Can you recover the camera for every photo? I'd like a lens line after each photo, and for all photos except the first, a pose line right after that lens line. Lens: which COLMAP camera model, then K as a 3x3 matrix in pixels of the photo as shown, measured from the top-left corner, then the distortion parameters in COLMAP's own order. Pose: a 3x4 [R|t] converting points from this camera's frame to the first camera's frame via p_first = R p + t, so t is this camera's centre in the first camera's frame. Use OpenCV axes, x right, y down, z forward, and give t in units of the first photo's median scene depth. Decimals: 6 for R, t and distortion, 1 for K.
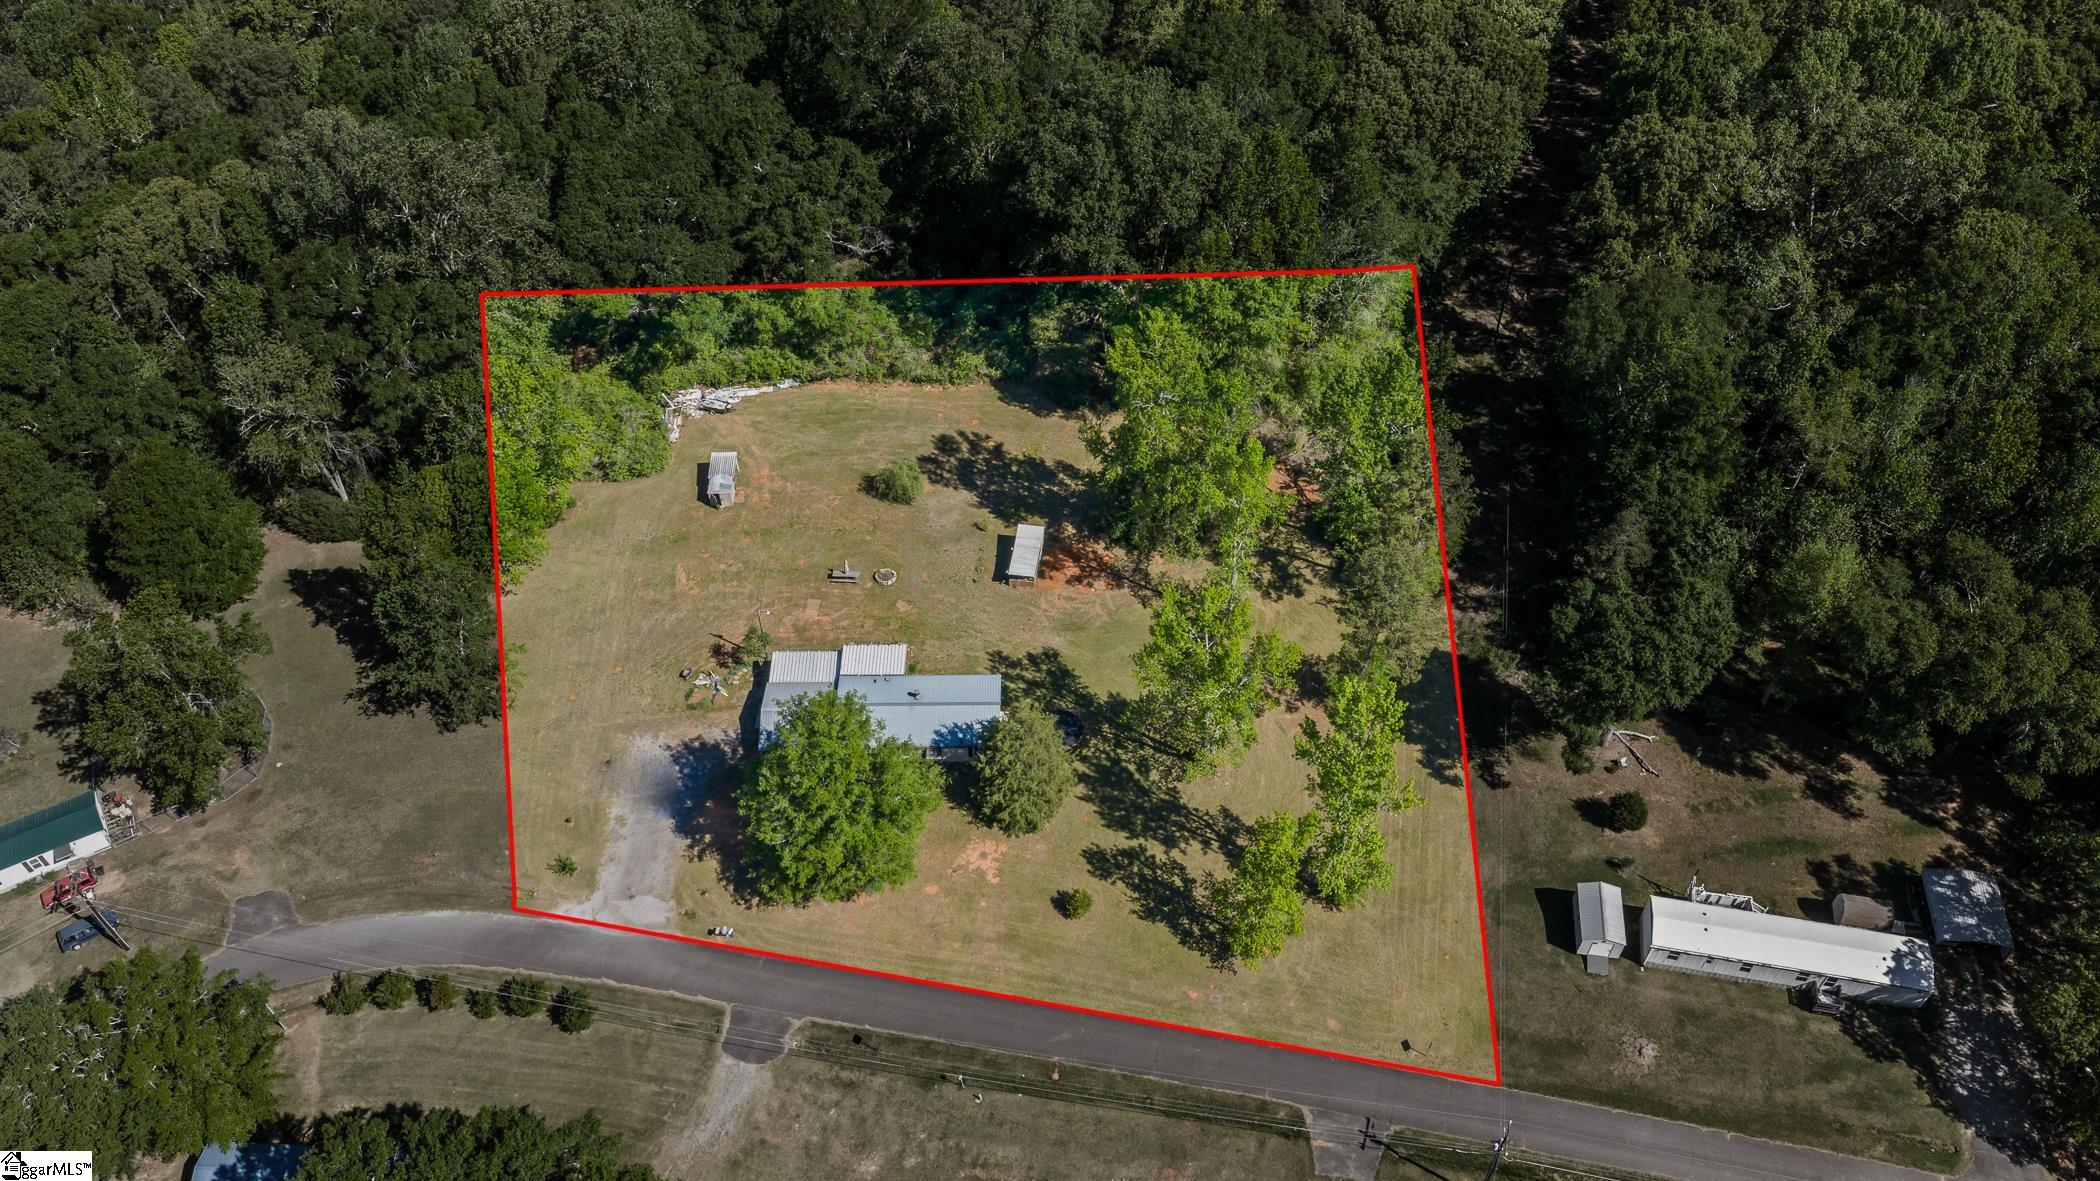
lens RADIAL K [[1735.6, 0, 1050.0], [0, 1735.6, 590.5], [0, 0, 1]] dist [0.003221, -0.003061]
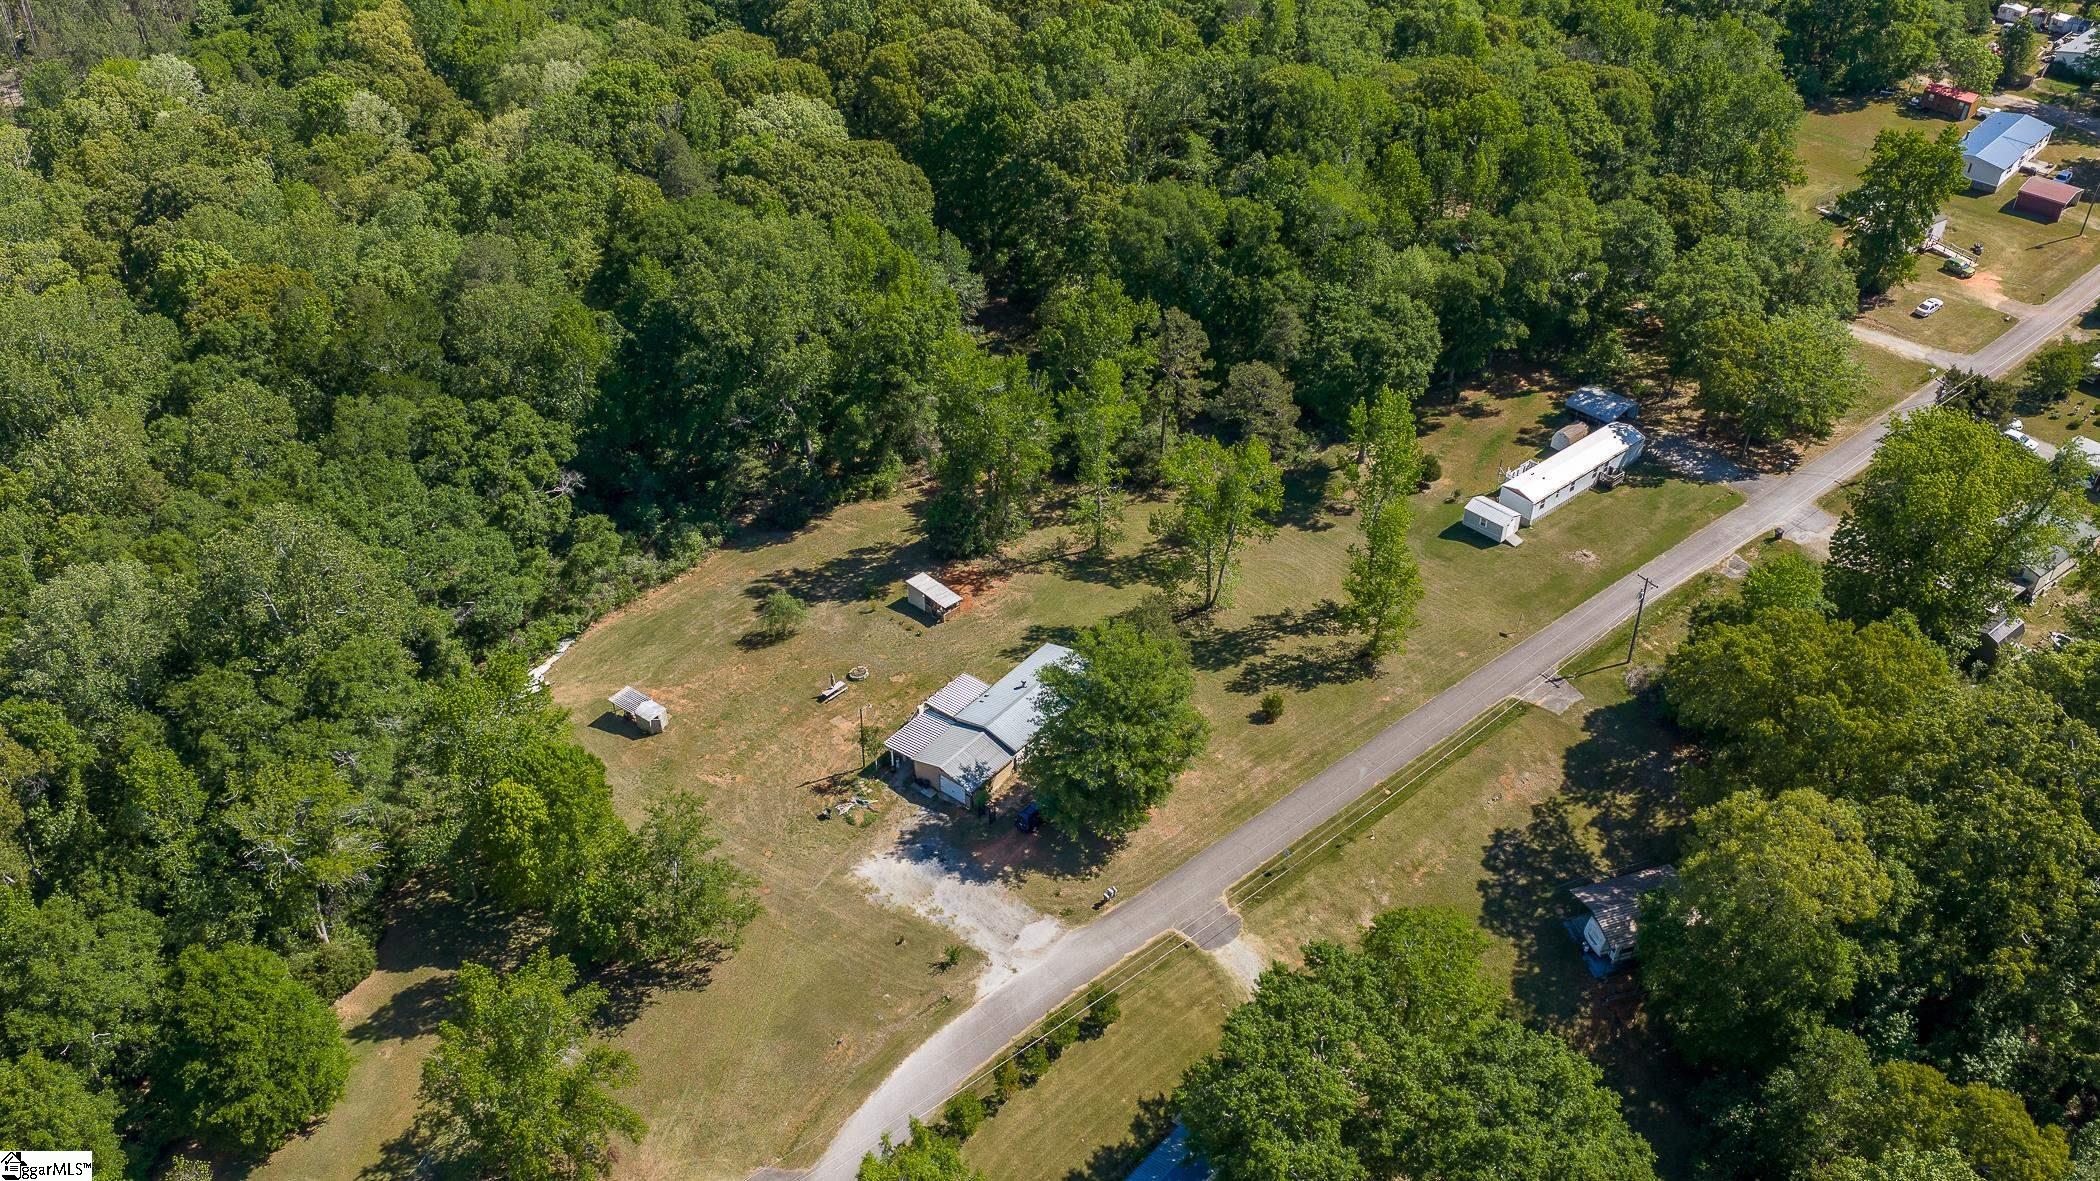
lens RADIAL K [[1735.6, 0, 1050.0], [0, 1735.6, 590.5], [0, 0, 1]] dist [0.003221, -0.003061]
pose [[0.629298, -0.473212, 0.616486, -0.729620], [0.589655, 0.807457, 0.017891, 0.001389], [-0.506252, 0.352256, 0.787162, 0.089640]]
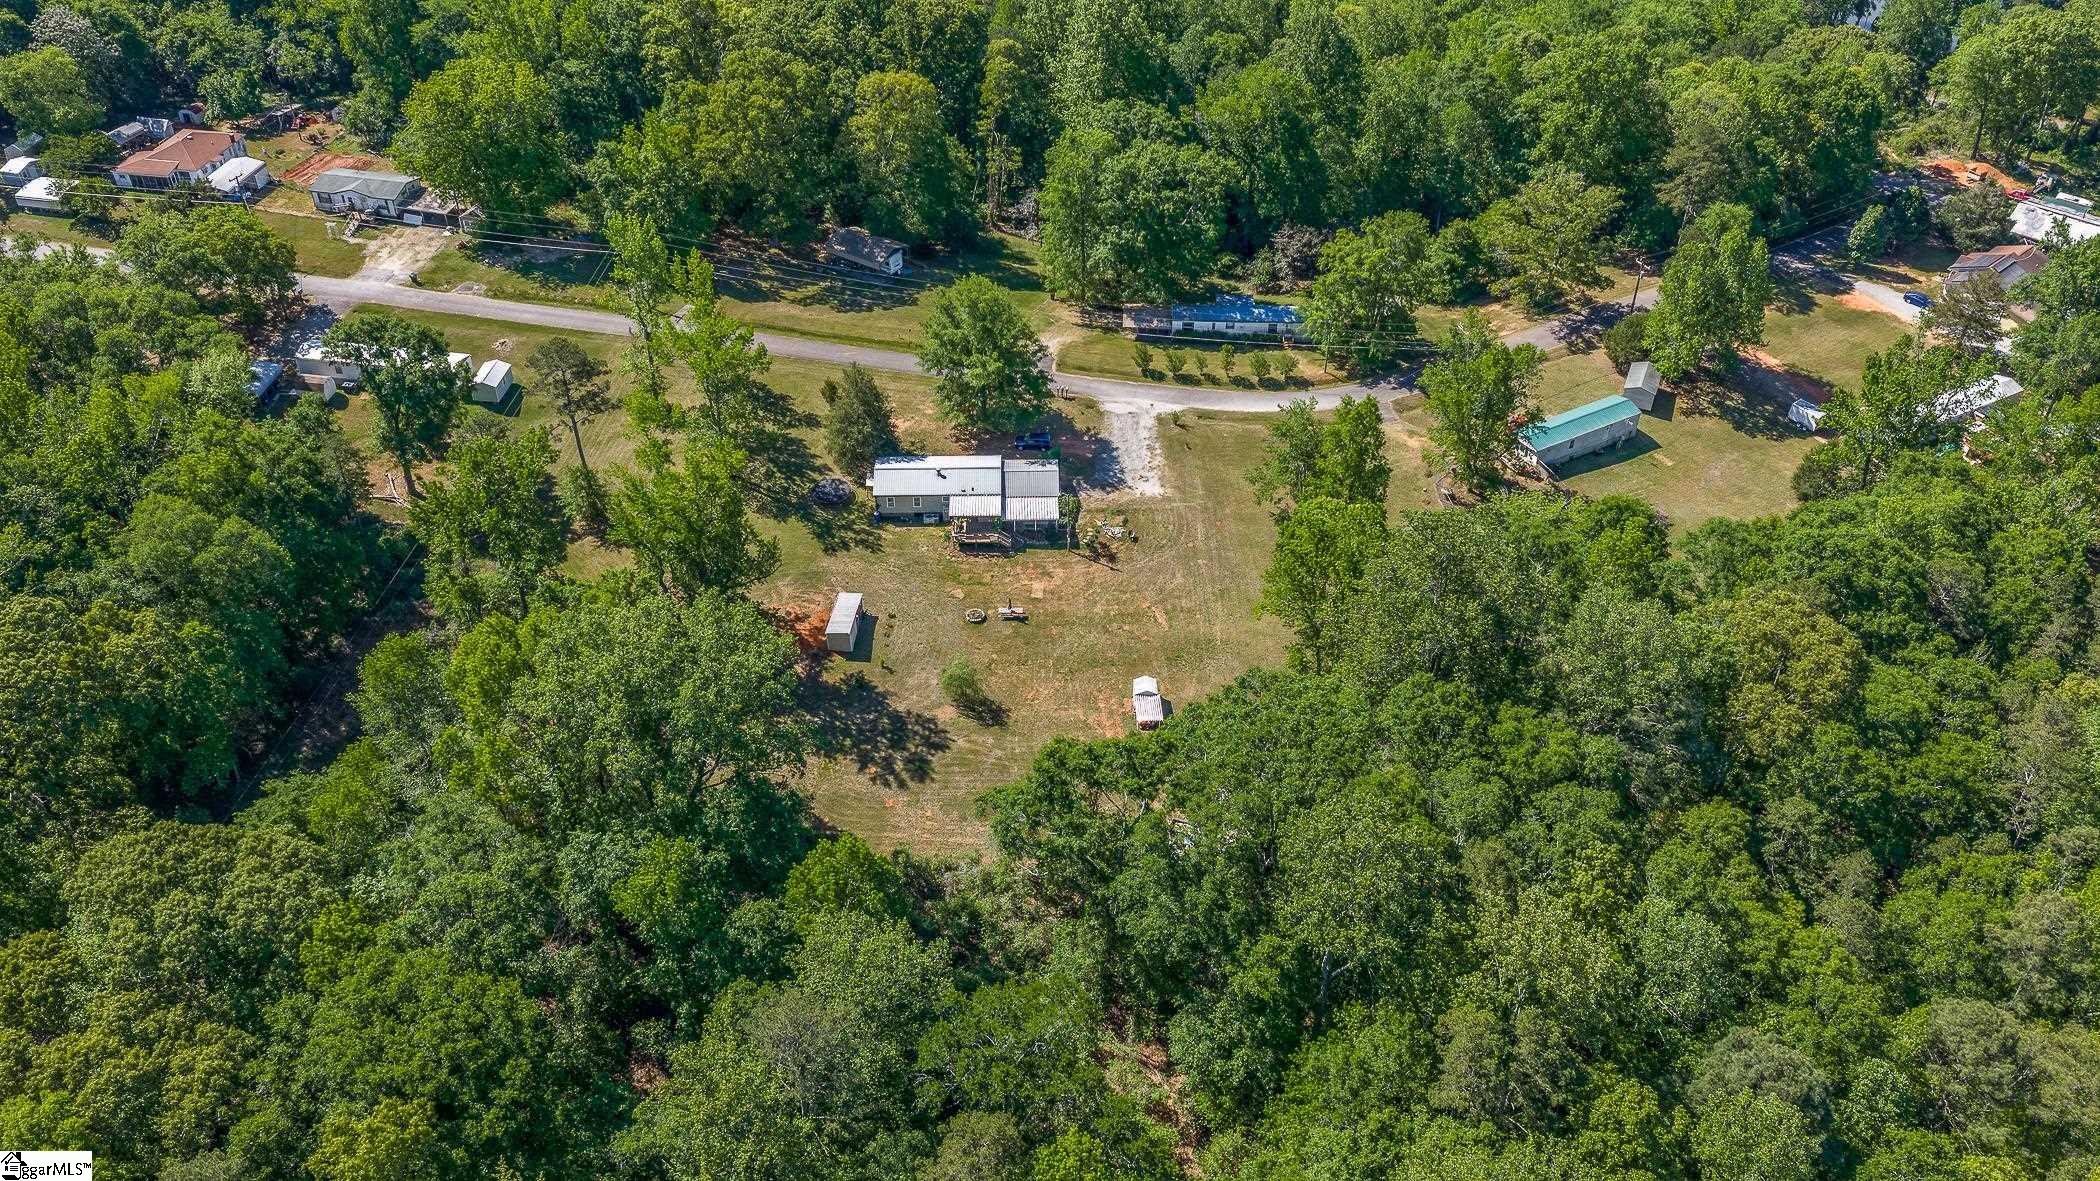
lens RADIAL K [[1735.6, 0, 1050.0], [0, 1735.6, 590.5], [0, 0, 1]] dist [0.003221, -0.003061]
pose [[-0.999864, 0.010408, -0.012789, -0.143450], [-0.012273, 0.048206, 0.998762, -1.224794], [0.011012, 0.998783, -0.048072, 1.153605]]
